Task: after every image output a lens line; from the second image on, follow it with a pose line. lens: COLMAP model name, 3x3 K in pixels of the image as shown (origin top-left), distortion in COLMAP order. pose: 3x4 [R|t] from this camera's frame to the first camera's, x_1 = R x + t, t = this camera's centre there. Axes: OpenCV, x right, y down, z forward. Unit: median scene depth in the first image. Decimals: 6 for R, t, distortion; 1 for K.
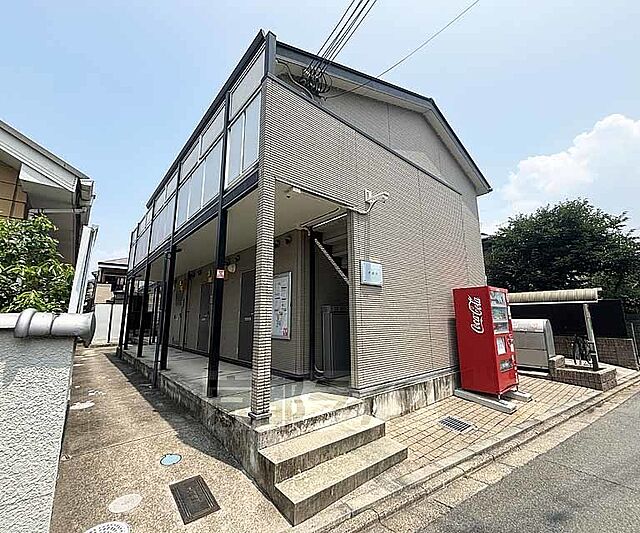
lens RADIAL K [[280.4, 0, 323.5], [0, 280.4, 264.0], [0, 0, 1]] dist [-0.006071, 0.001637]
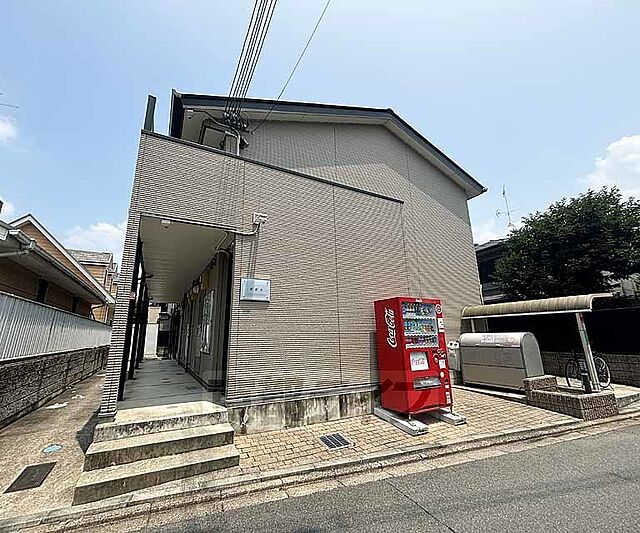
lens RADIAL K [[280.4, 0, 308.7], [0, 280.4, 264.0], [0, 0, 1]] dist [-0.006071, 0.001637]
pose [[0.975962, -0.062654, -0.208742, 0.577545], [0.050072, 0.996626, -0.065029, 0.015124], [0.212112, 0.053013, 0.975806, -0.004701]]
